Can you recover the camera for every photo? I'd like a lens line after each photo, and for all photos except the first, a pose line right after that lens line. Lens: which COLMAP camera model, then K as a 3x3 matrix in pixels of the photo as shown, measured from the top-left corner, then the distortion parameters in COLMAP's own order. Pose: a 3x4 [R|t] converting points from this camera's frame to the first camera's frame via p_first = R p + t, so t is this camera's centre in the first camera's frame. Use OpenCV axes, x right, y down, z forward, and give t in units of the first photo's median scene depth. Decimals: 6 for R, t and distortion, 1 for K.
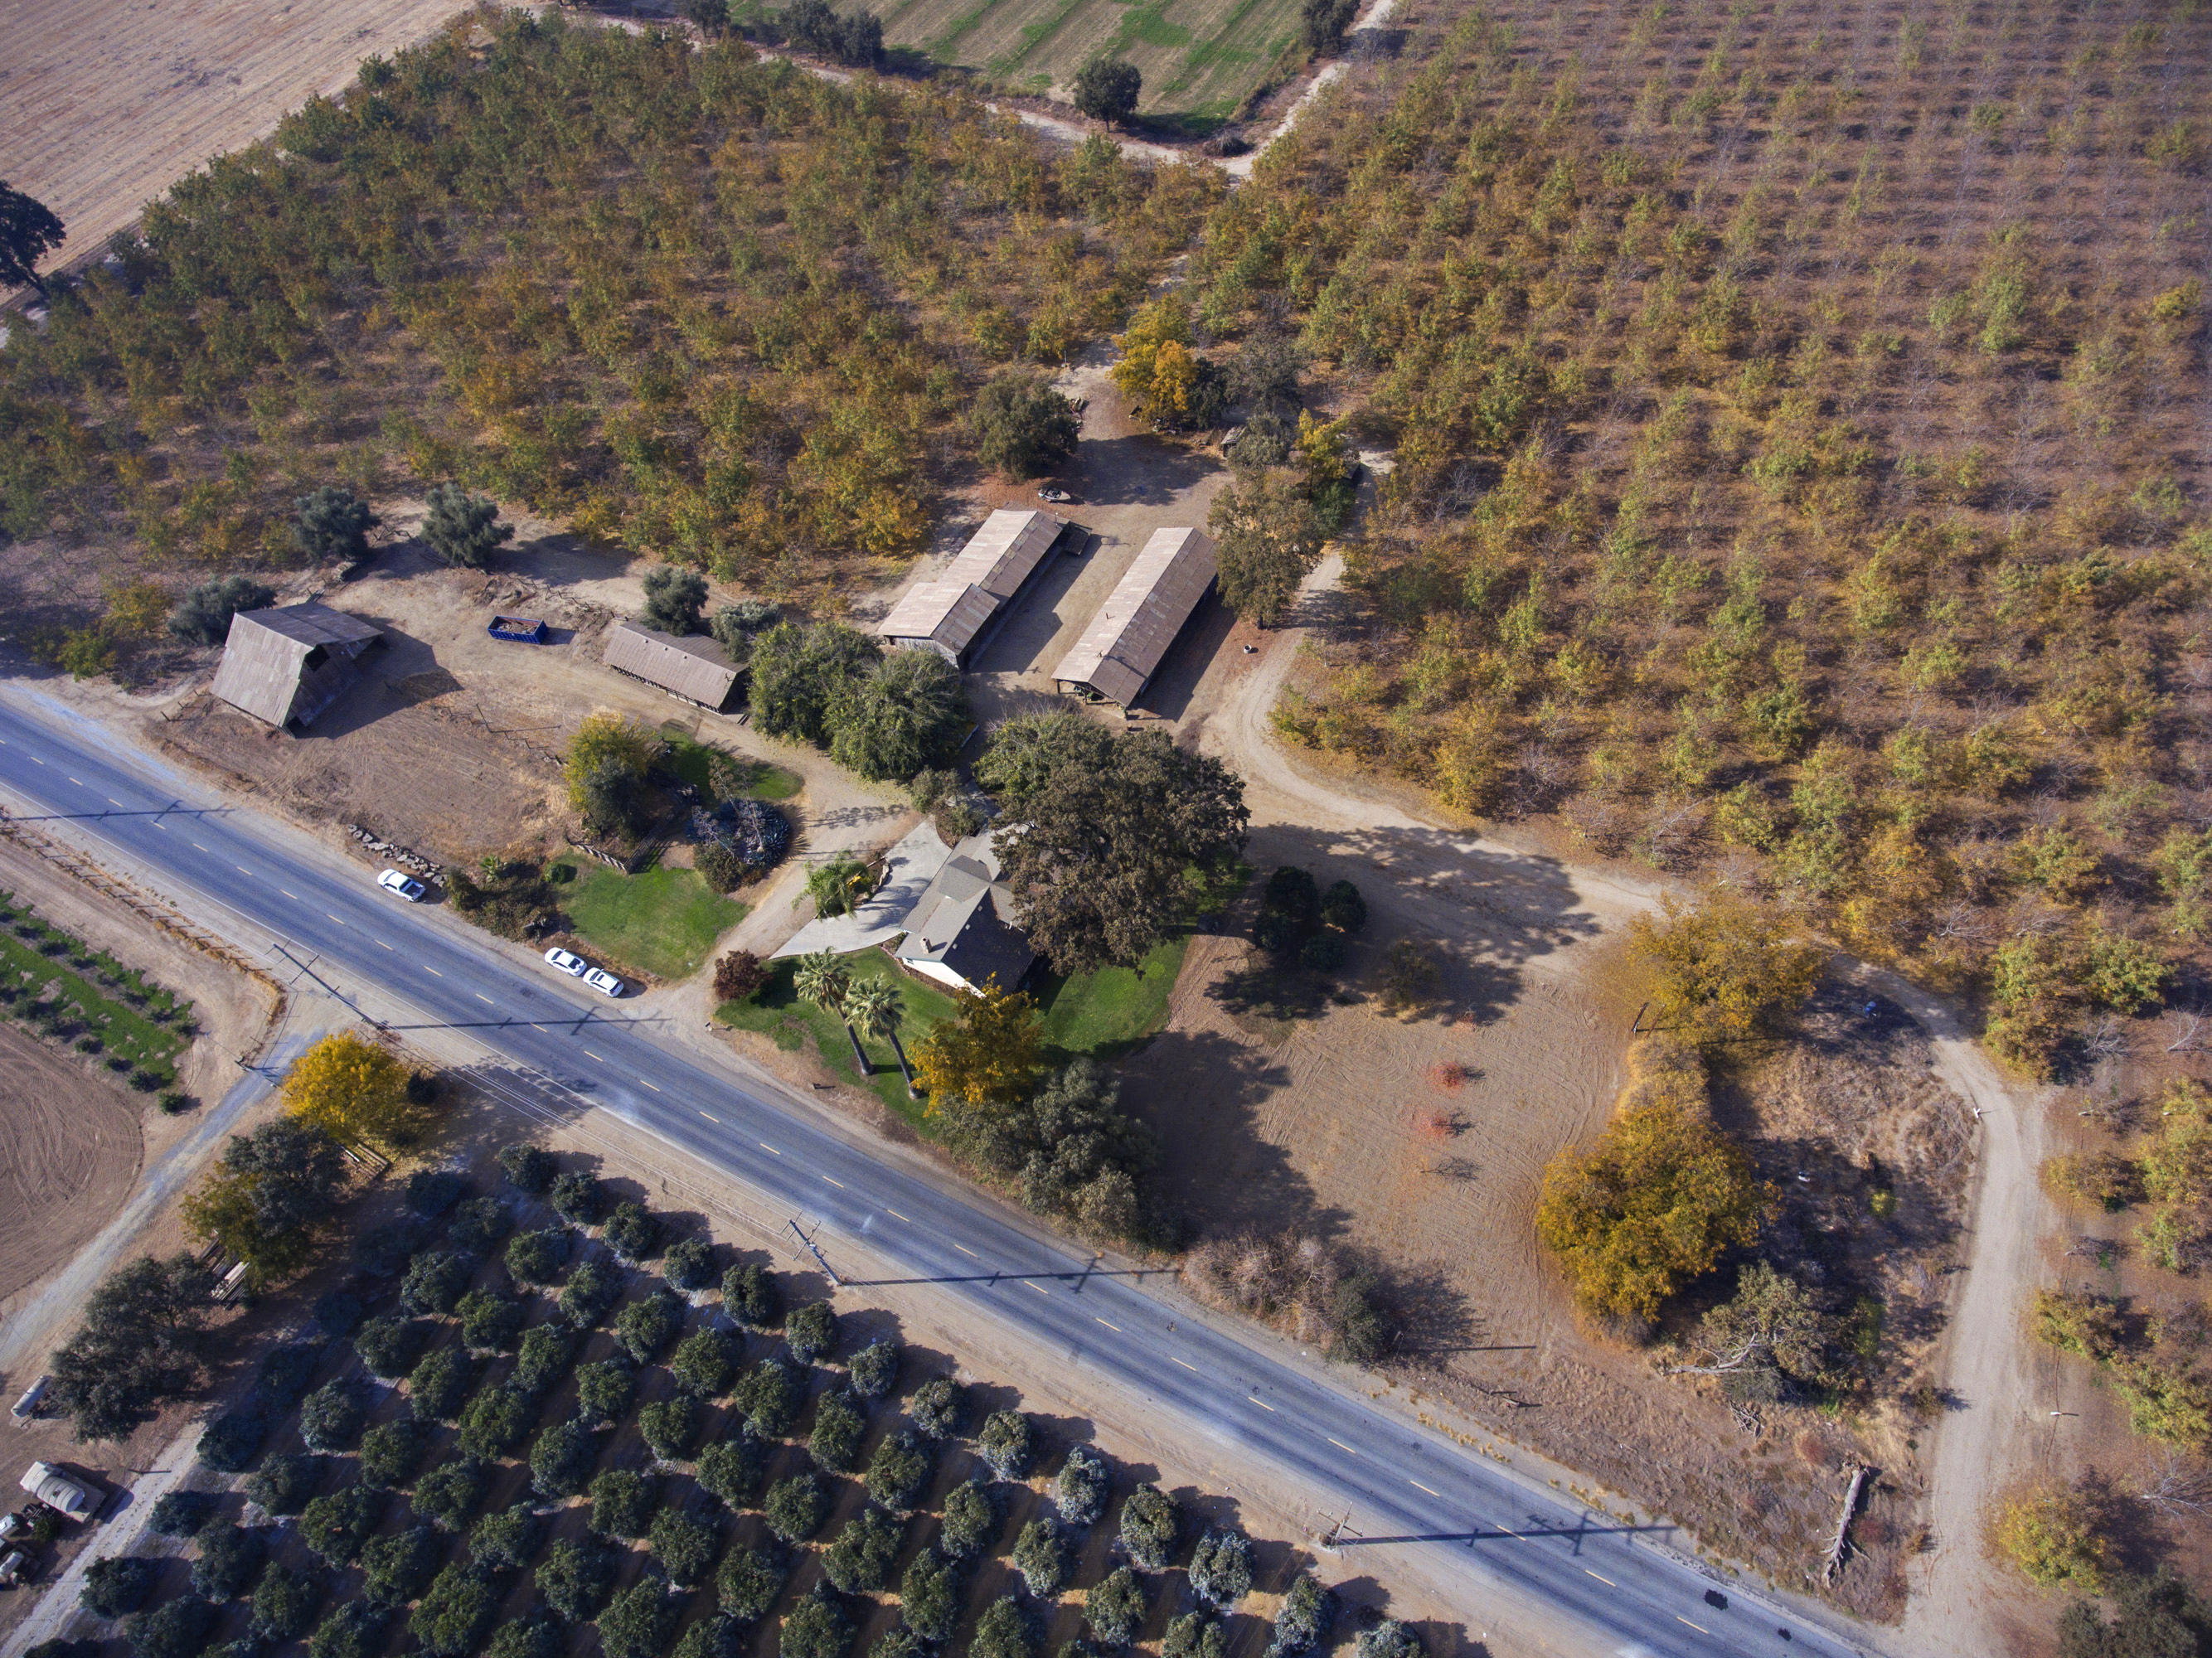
lens RADIAL K [[1299.3, 0, 1129.8], [0, 1299.3, 829.9], [0, 0, 1]] dist [-0.018924, 0.001217]
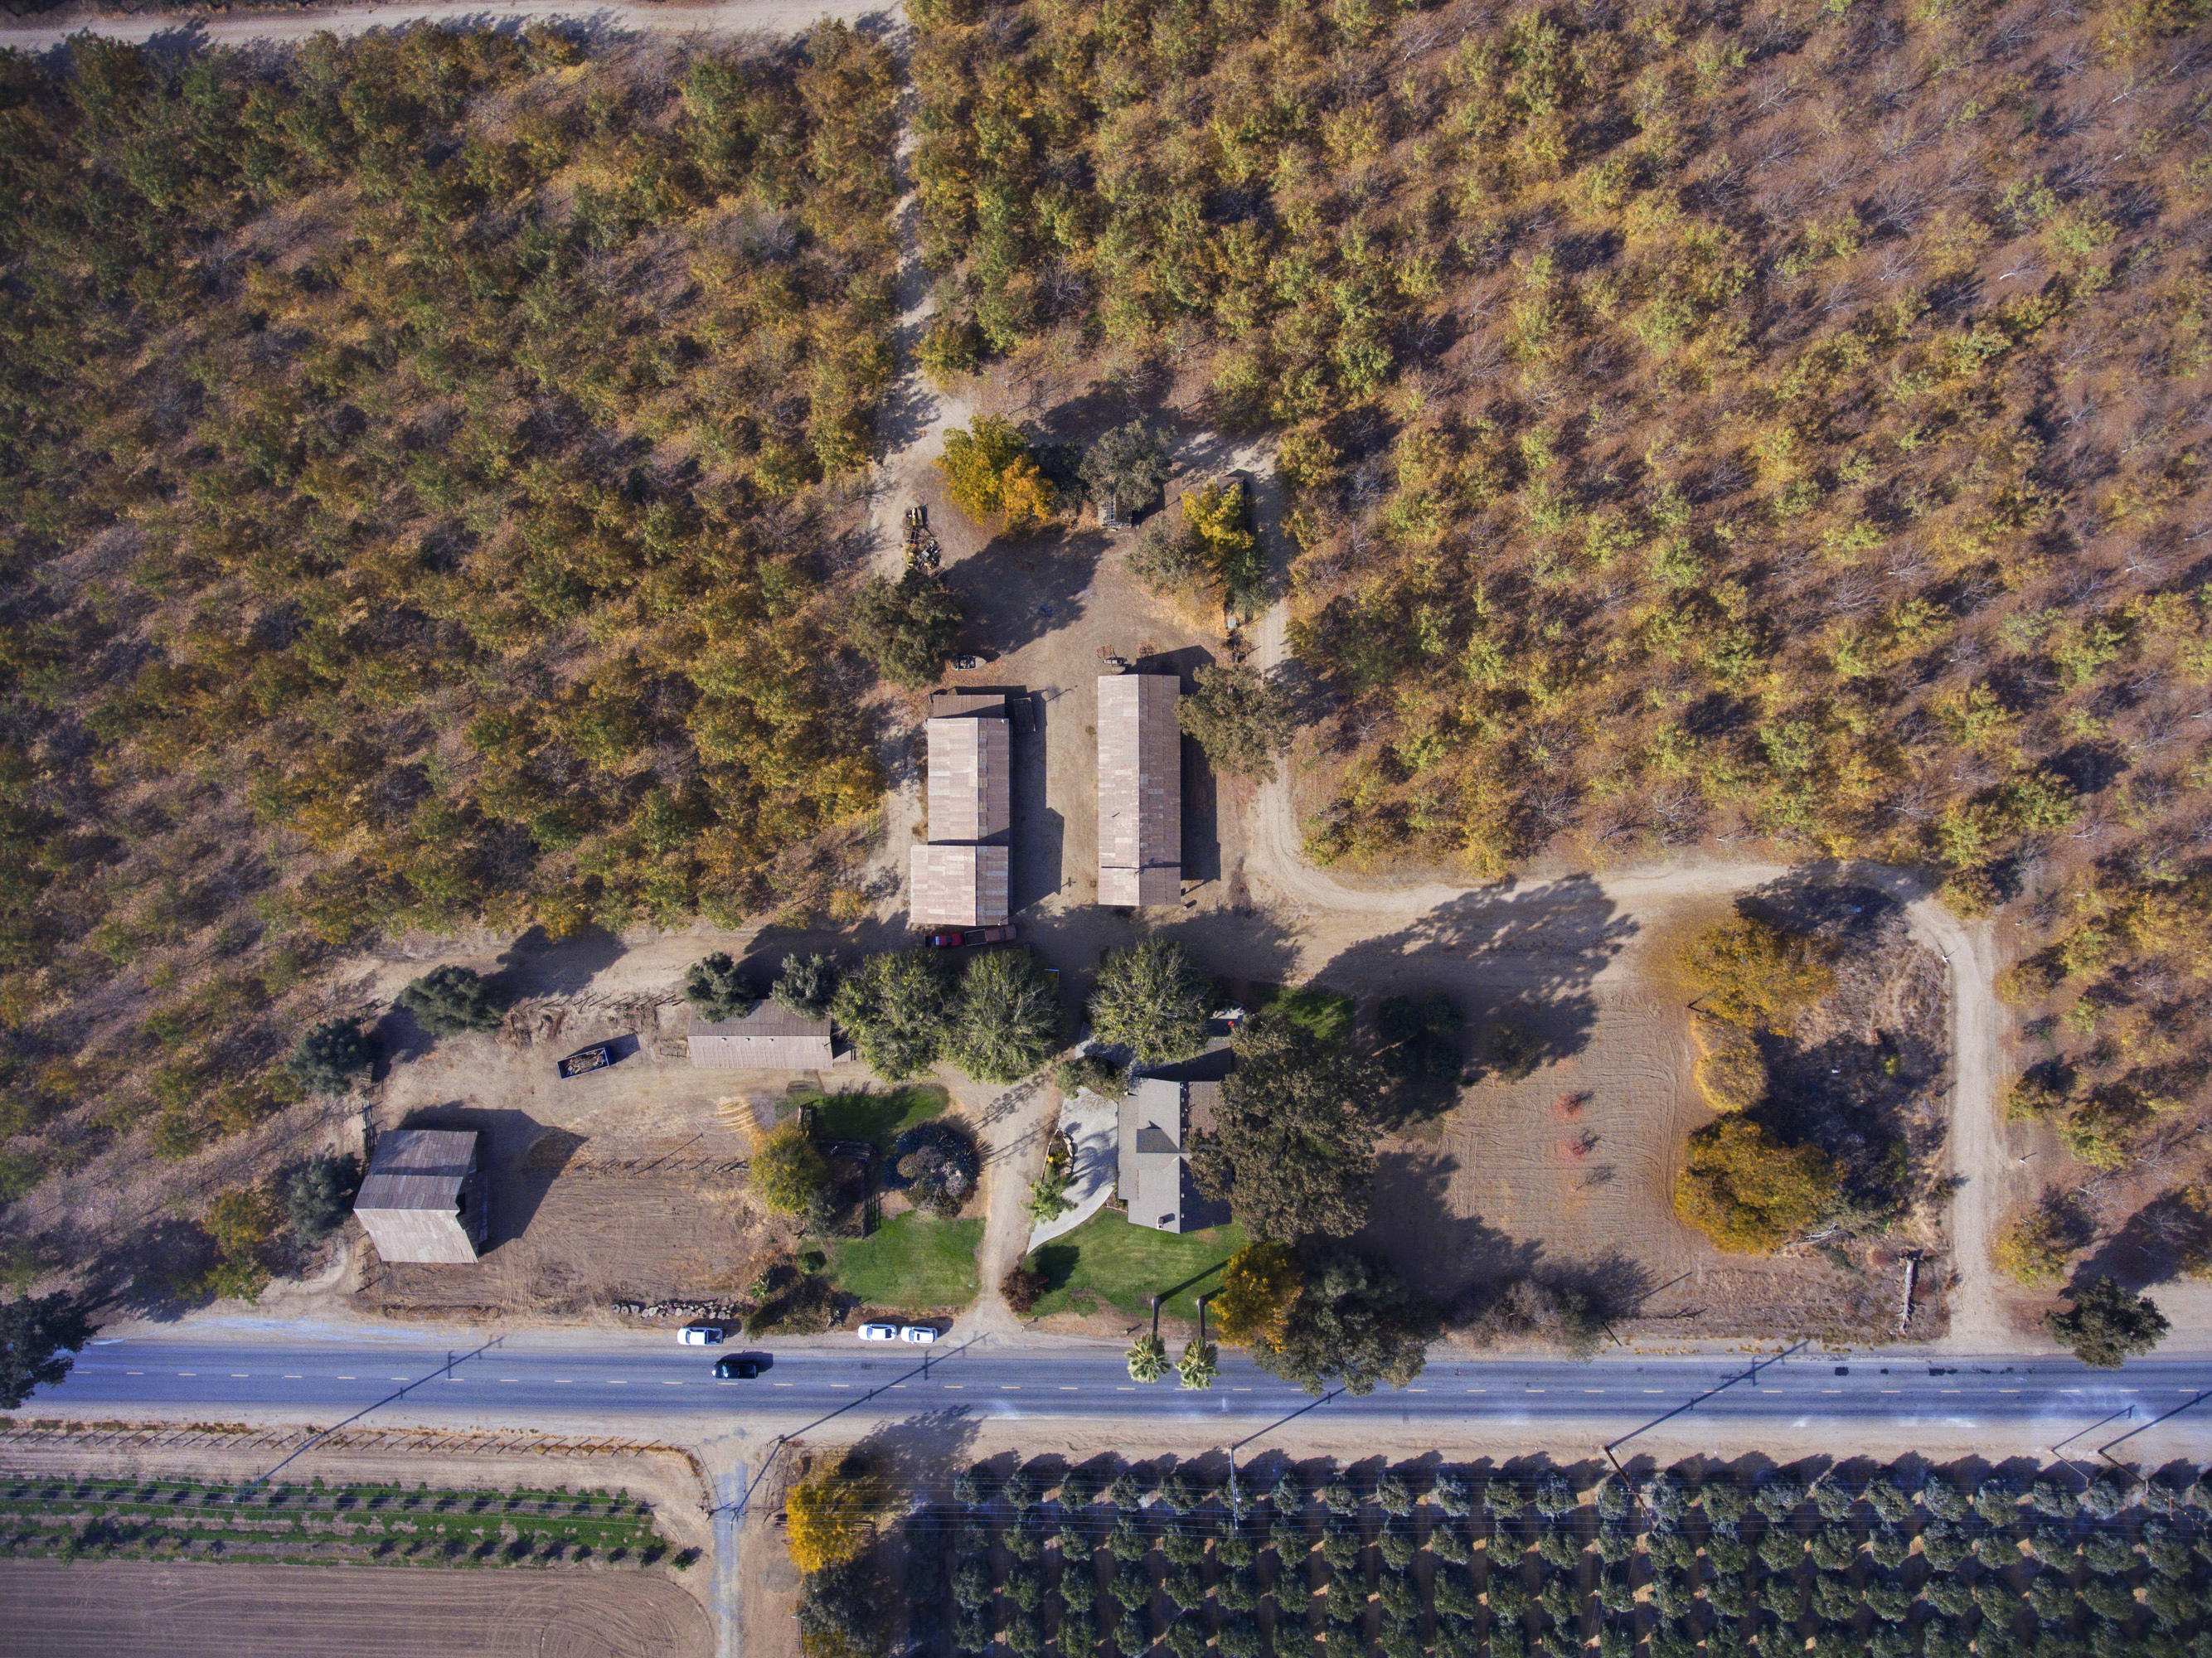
lens RADIAL K [[1299.3, 0, 1129.8], [0, 1299.3, 829.9], [0, 0, 1]] dist [-0.018924, 0.001217]
pose [[0.888473, -0.458894, -0.005638, -0.005643], [0.386452, 0.741477, 0.548513, -0.831588], [-0.247529, -0.489518, 0.836123, 0.164193]]
